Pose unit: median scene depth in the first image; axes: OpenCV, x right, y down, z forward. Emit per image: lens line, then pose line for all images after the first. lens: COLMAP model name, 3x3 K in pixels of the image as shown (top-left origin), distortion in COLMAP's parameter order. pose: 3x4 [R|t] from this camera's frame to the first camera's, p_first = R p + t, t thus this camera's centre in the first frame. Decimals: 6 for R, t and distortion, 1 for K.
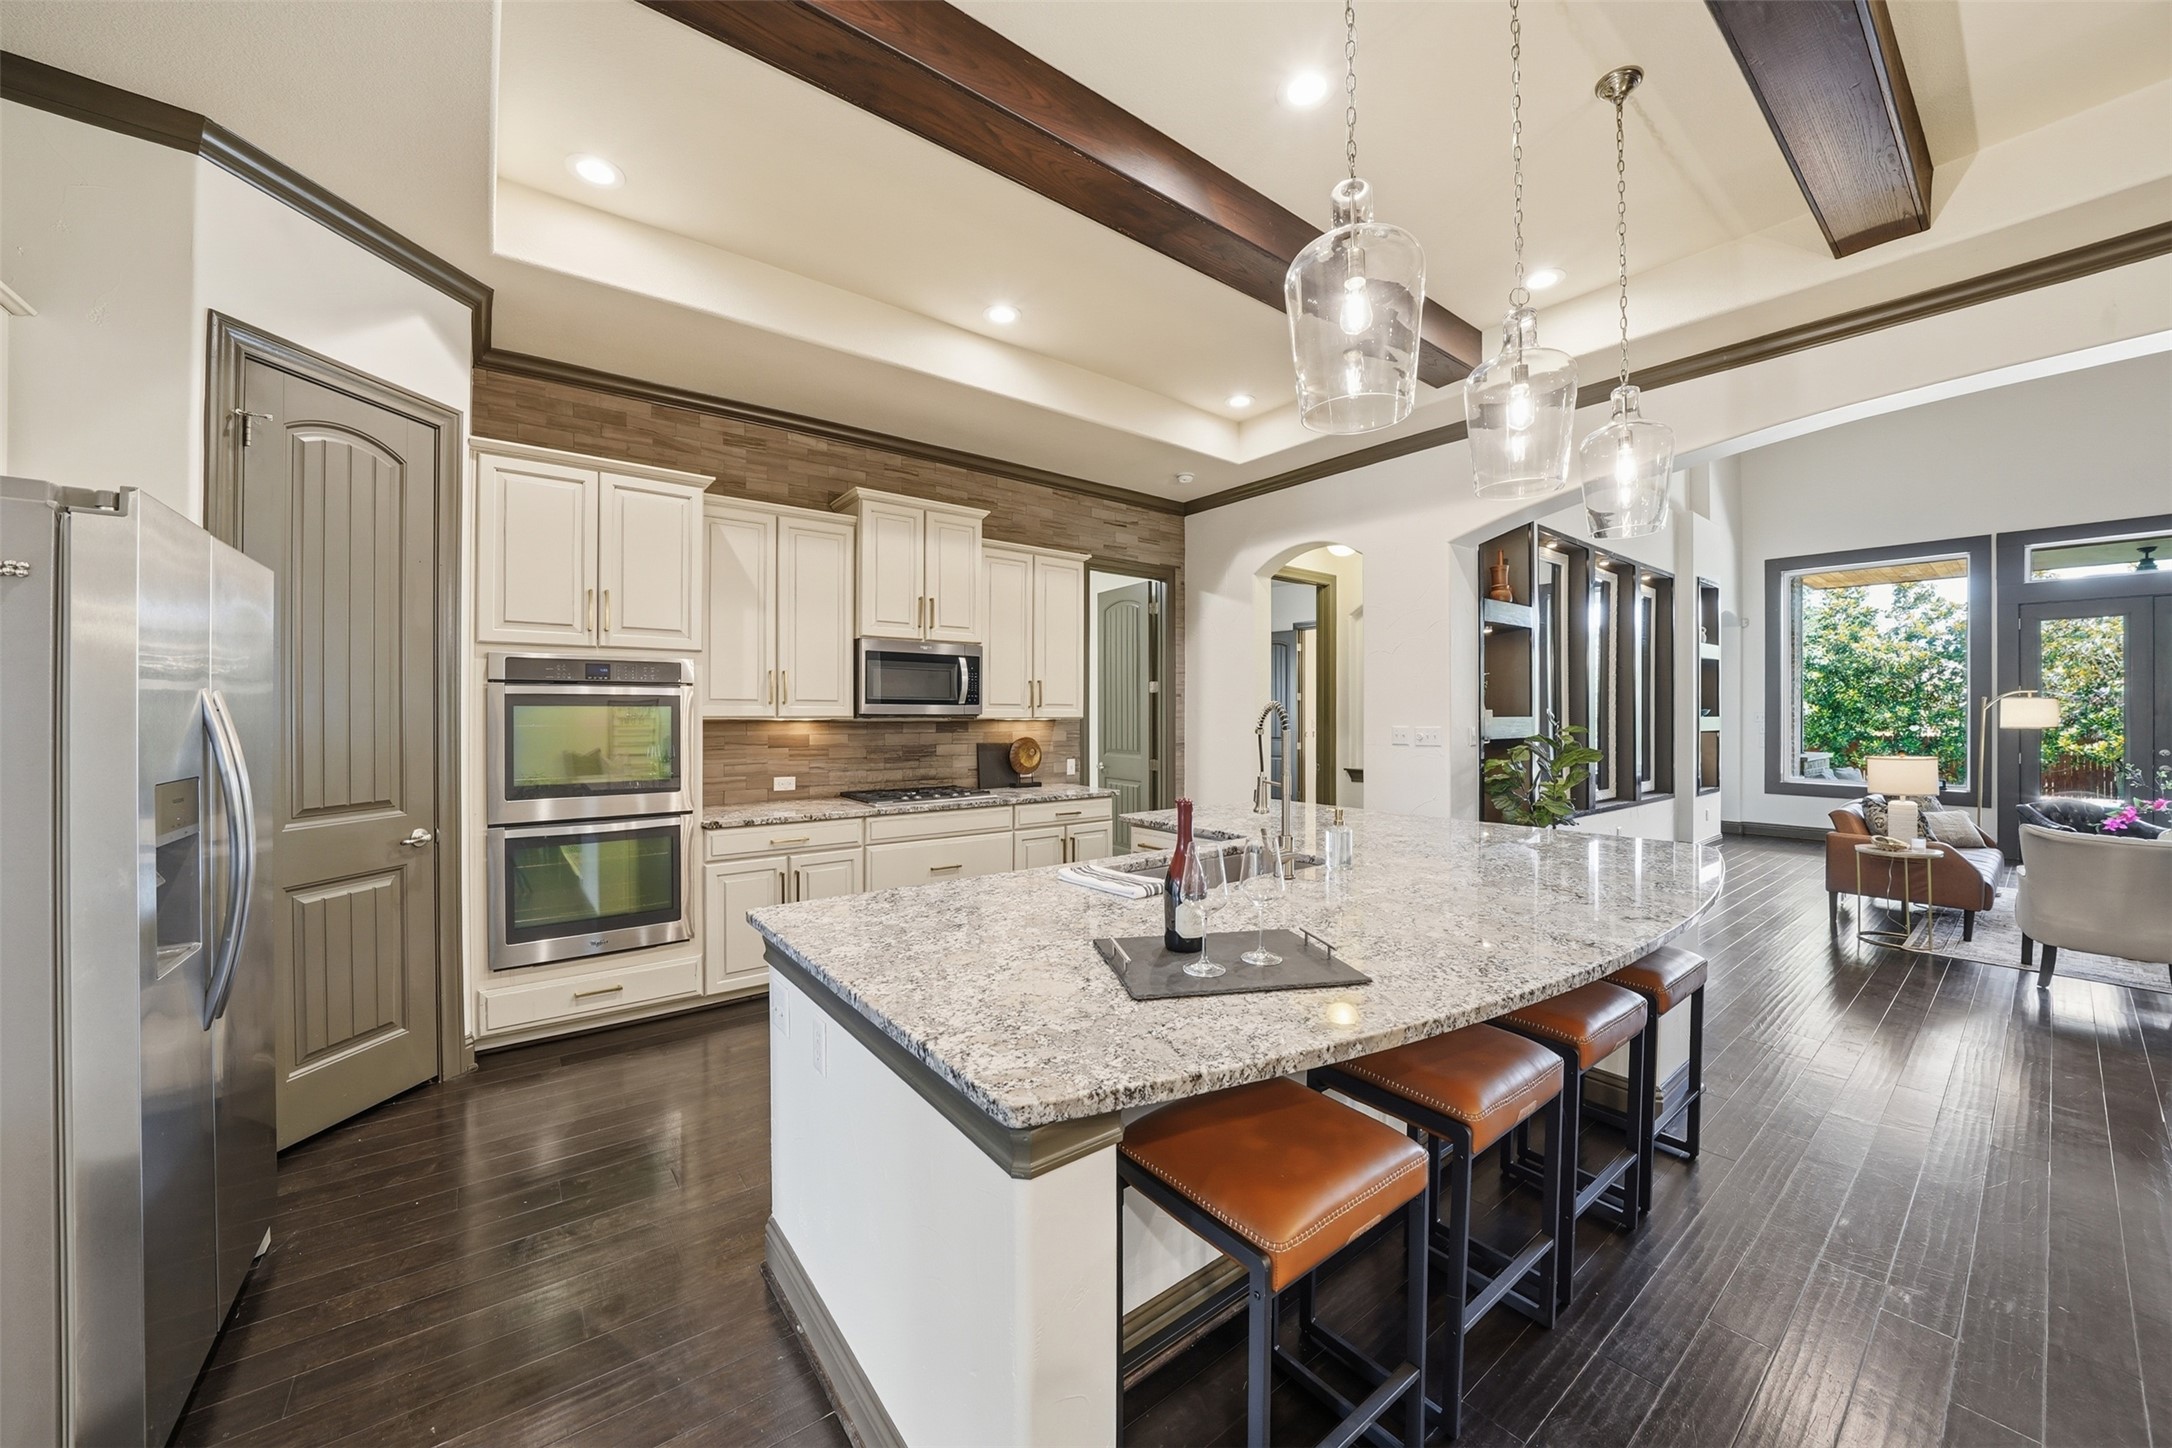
lens RADIAL K [[778.4, 0, 1081.5], [0, 778.4, 712.2], [0, 0, 1]] dist [-0.022390, 0.000329]
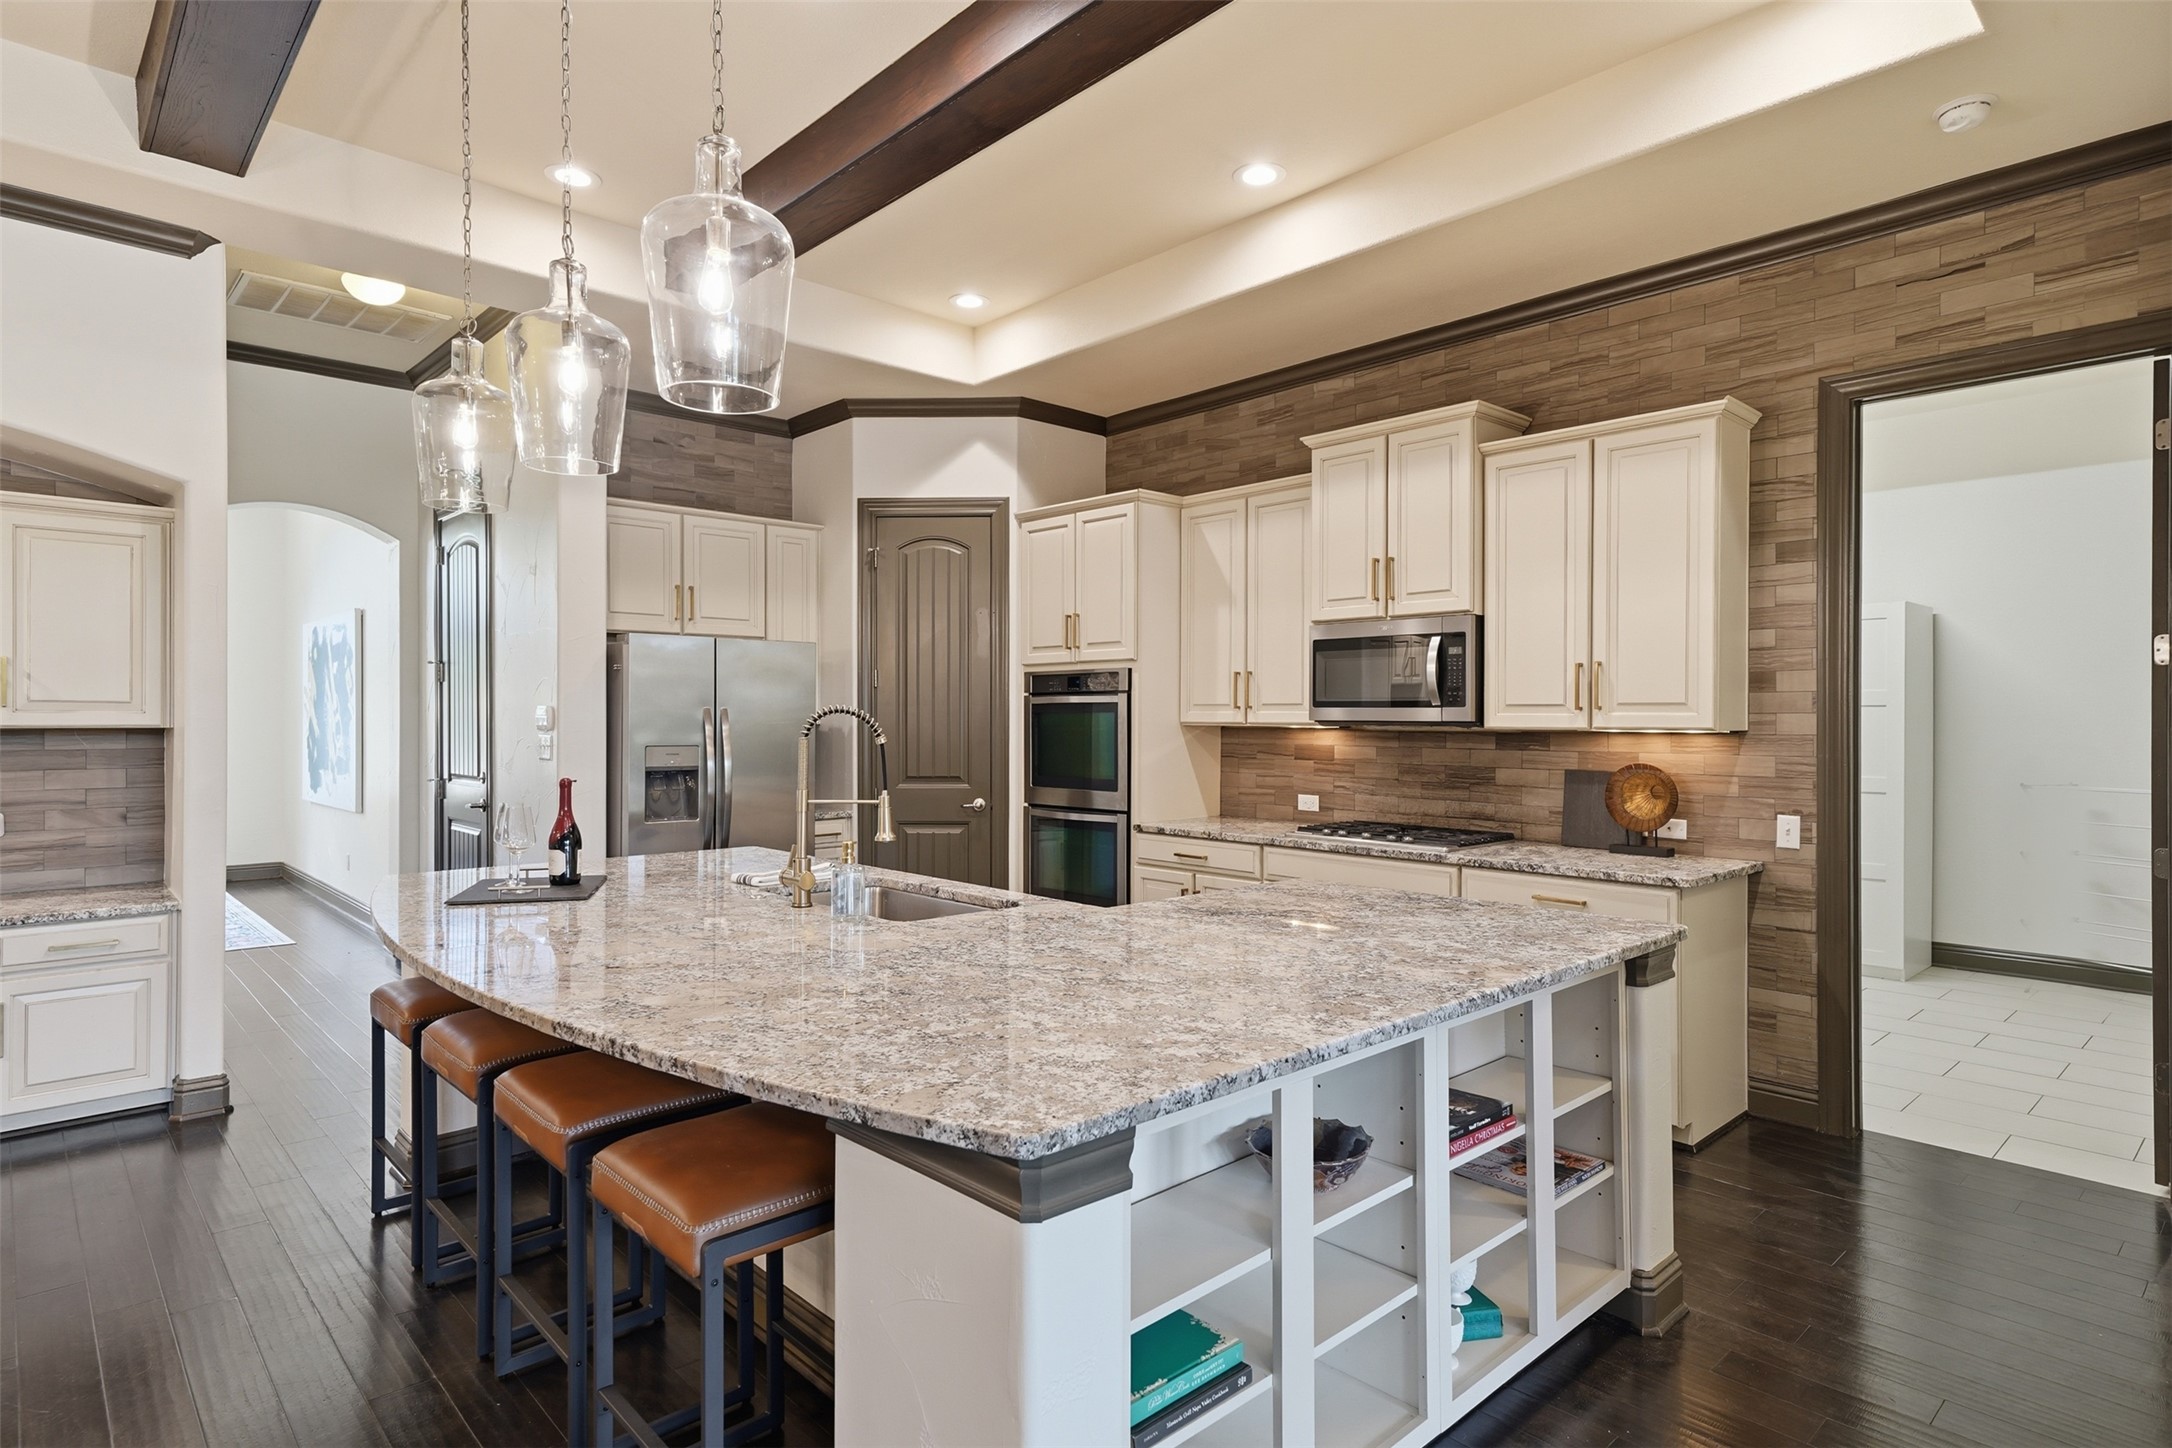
lens RADIAL K [[1151.5, 0, 1086.0], [0, 1151.5, 724.0], [0, 0, 1]] dist [0.012283, -0.002109]
pose [[0.091956, 0.005791, -0.995746, 0.794446], [-0.000373, 0.999983, 0.005781, -0.000633], [0.995763, -0.000160, 0.091956, 0.603623]]
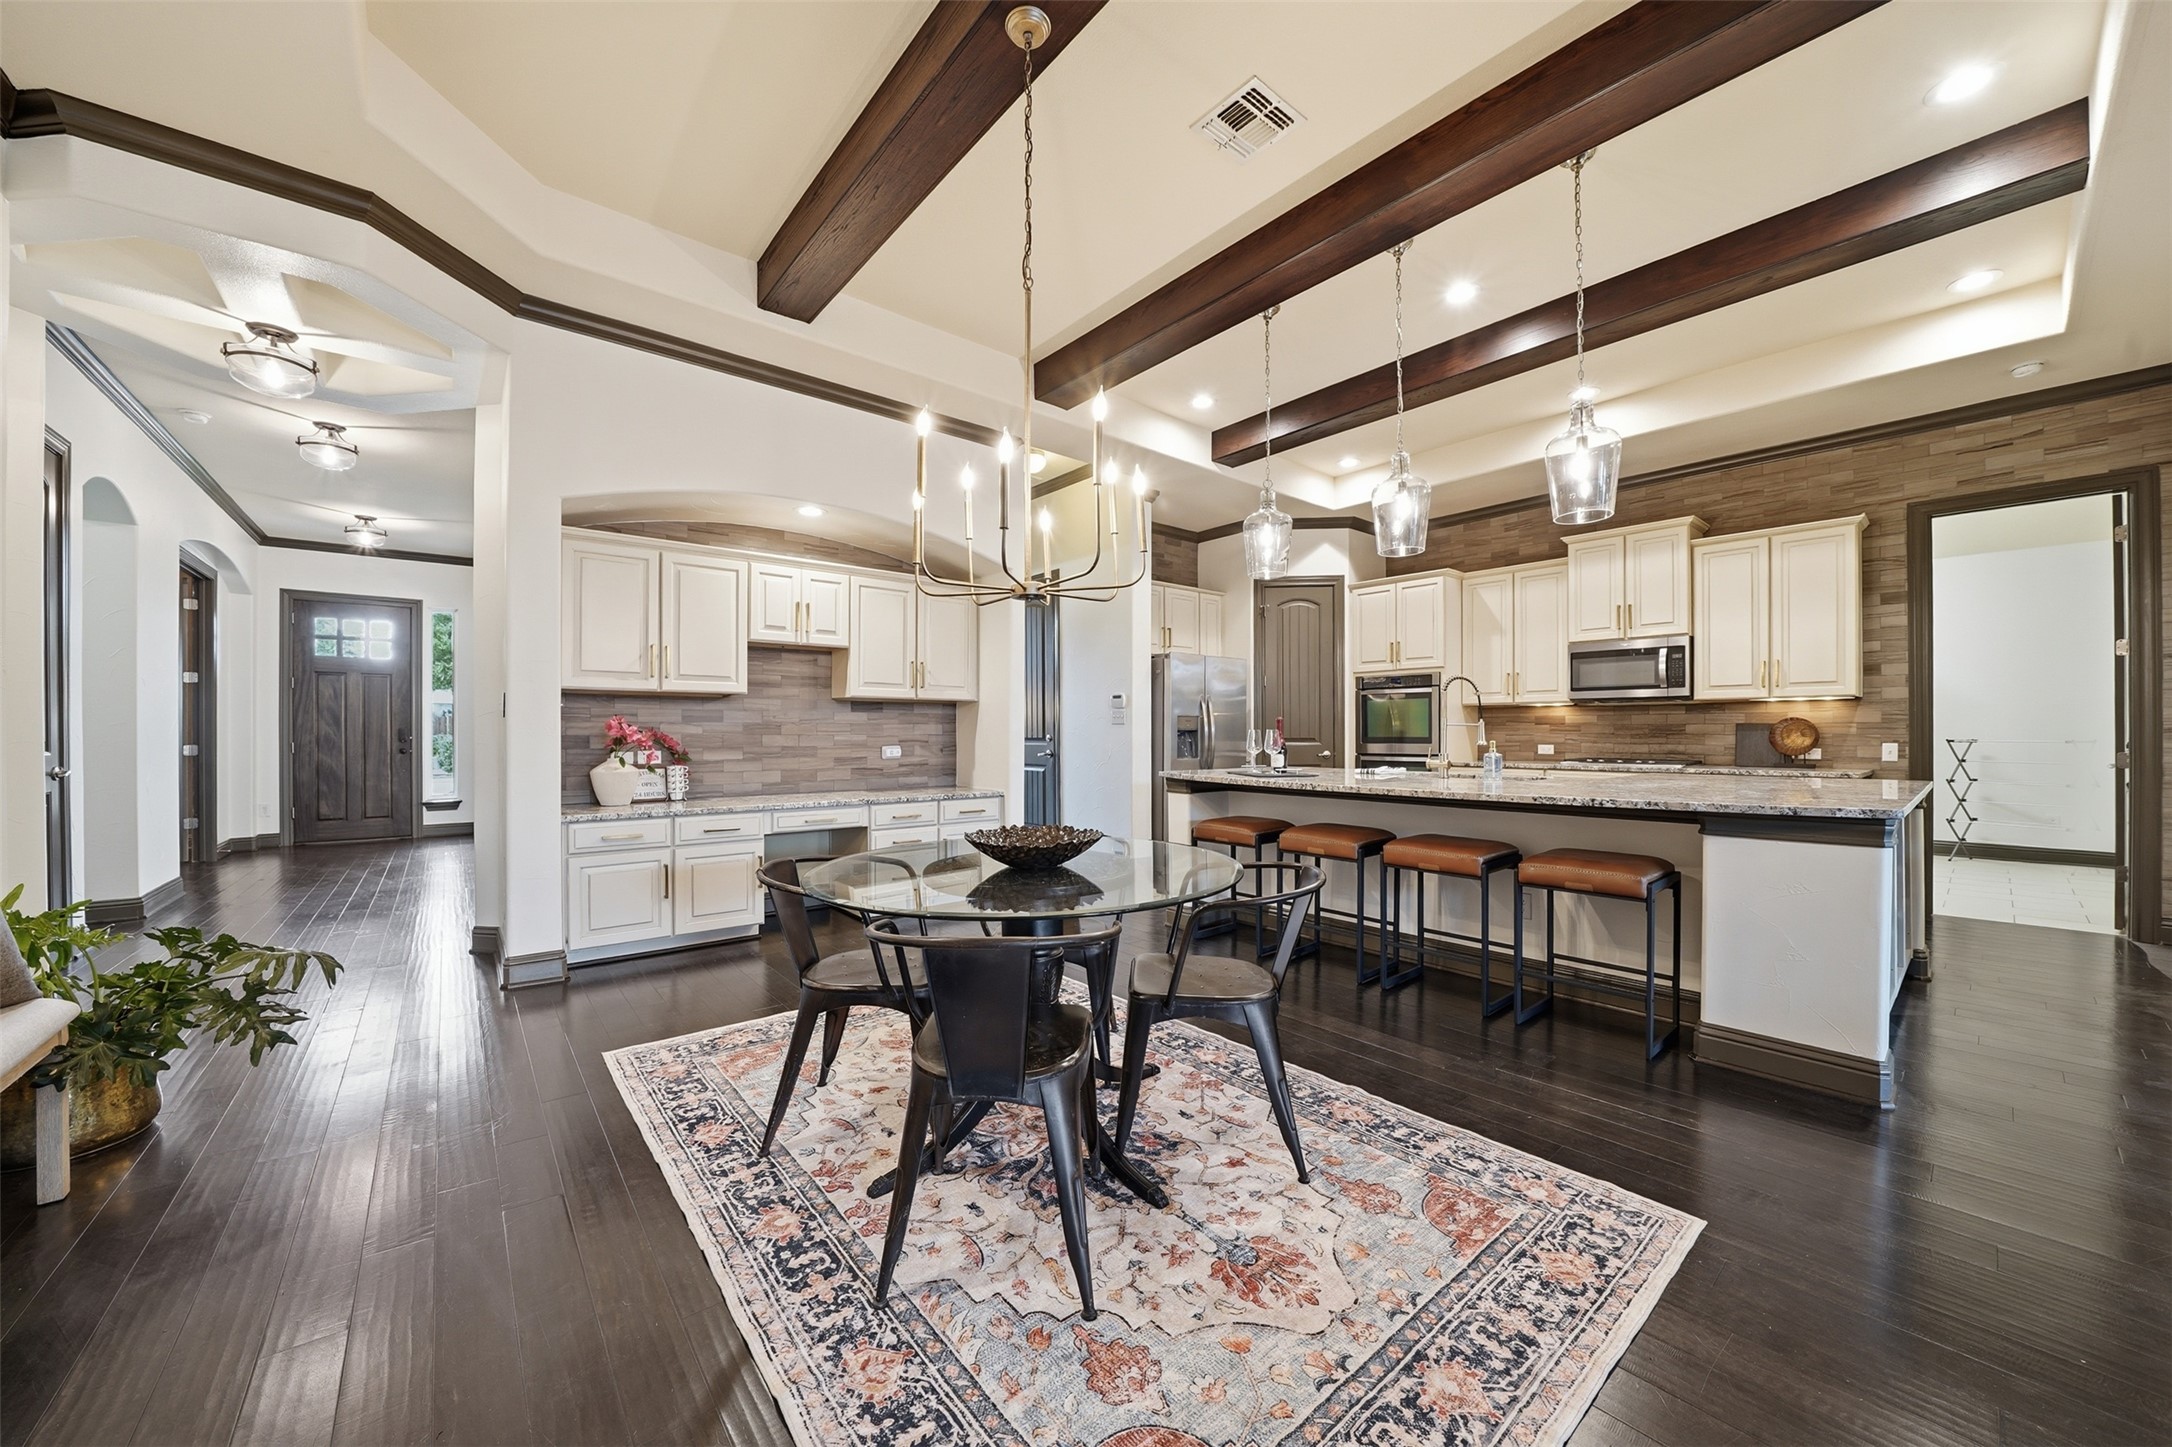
lens RADIAL K [[779.2, 0, 1079.5], [0, 779.2, 735.3], [0, 0, 1]] dist [-0.024492, 0.000456]
pose [[0.030048, 0.001757, -0.999547, 0.976220], [0.002115, 0.999996, 0.001822, 0.057481], [0.999546, -0.002169, 0.030044, 0.076666]]
